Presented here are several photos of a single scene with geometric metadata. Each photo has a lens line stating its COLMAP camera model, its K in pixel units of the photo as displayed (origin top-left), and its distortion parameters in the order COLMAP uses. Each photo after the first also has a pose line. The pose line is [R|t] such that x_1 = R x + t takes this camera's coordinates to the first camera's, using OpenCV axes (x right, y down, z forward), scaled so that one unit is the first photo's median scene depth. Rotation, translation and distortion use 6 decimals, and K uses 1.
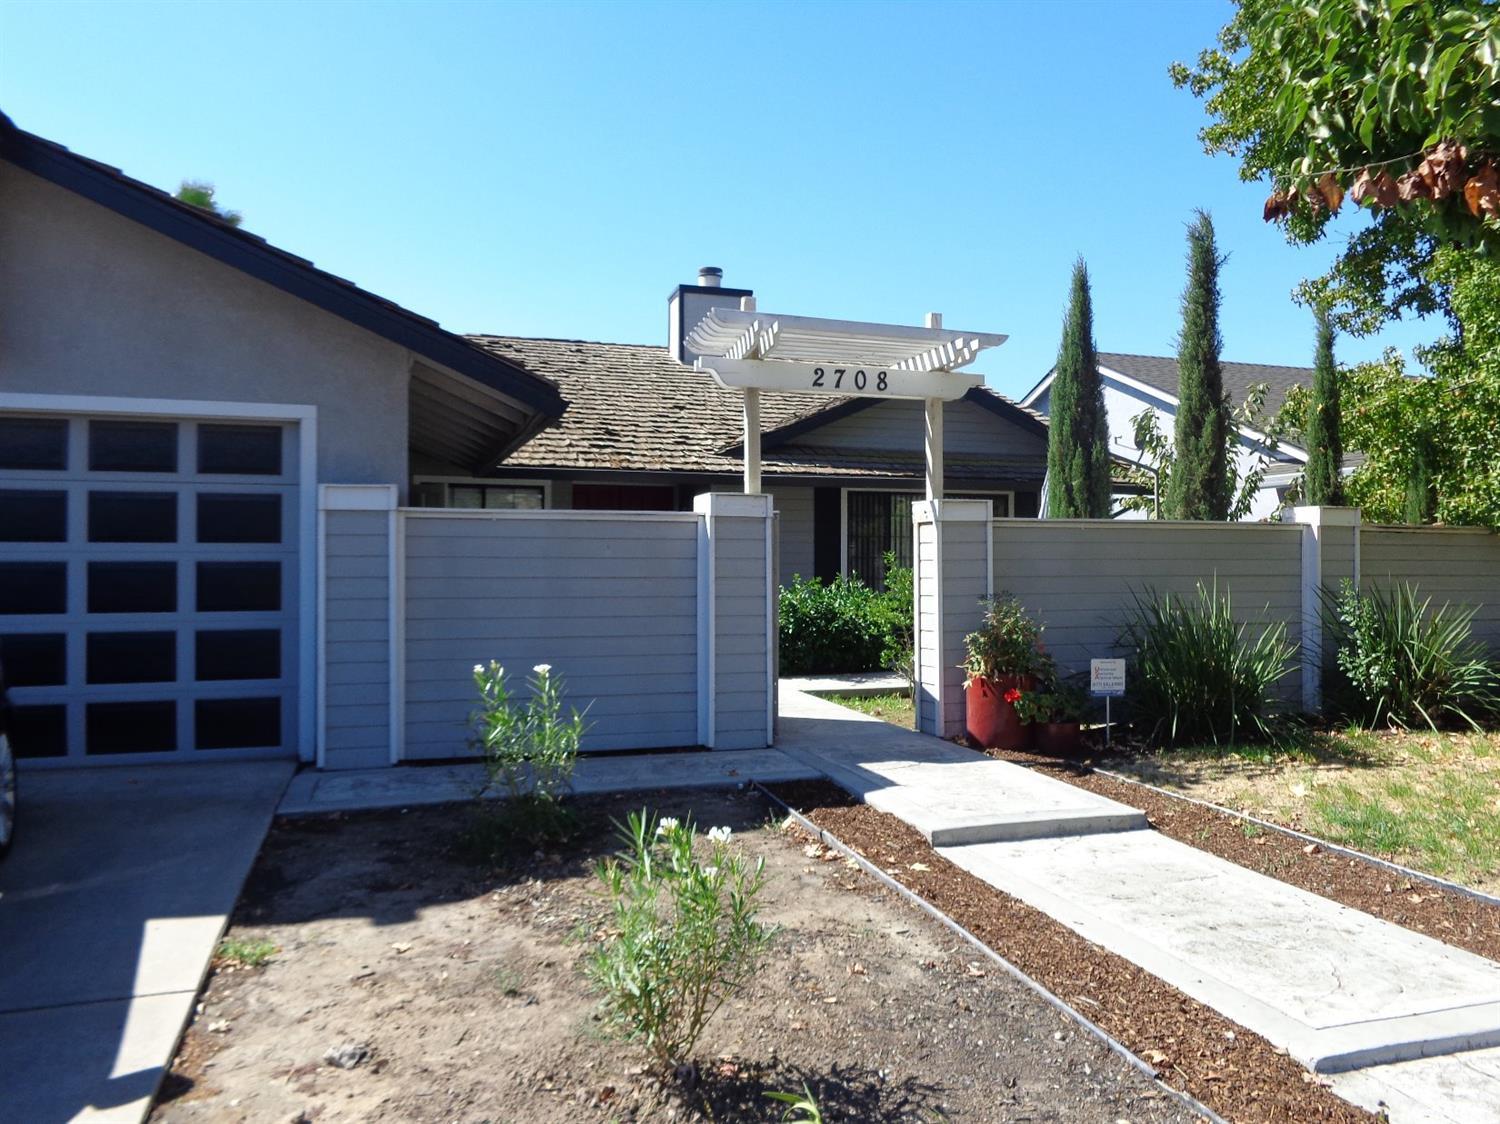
lens RADIAL K [[1111.8, 0, 755.9], [0, 1111.8, 565.9], [0, 0, 1]] dist [-0.007518, 0.002489]
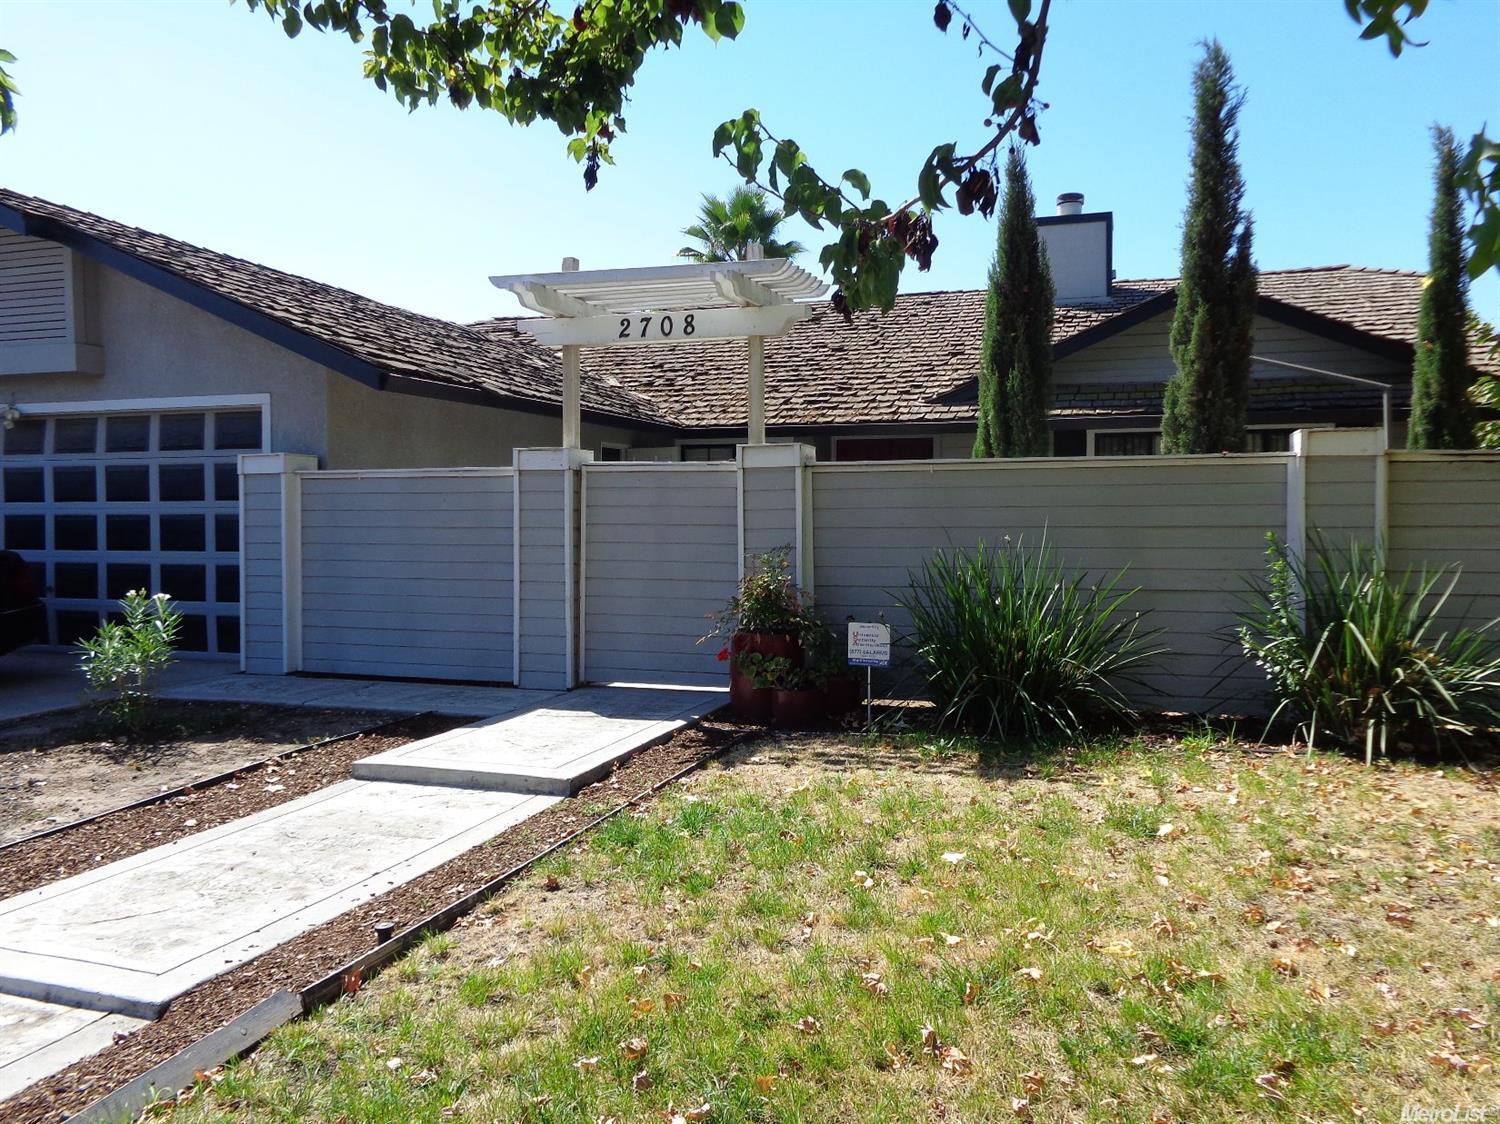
lens RADIAL K [[1111.8, 0, 755.9], [0, 1111.8, 565.9], [0, 0, 1]] dist [-0.007518, 0.002489]
pose [[0.814793, 0.021339, -0.579360, 0.734606], [0.001015, 0.999268, 0.038232, 0.006304], [0.579752, -0.031739, 0.814175, 0.244940]]
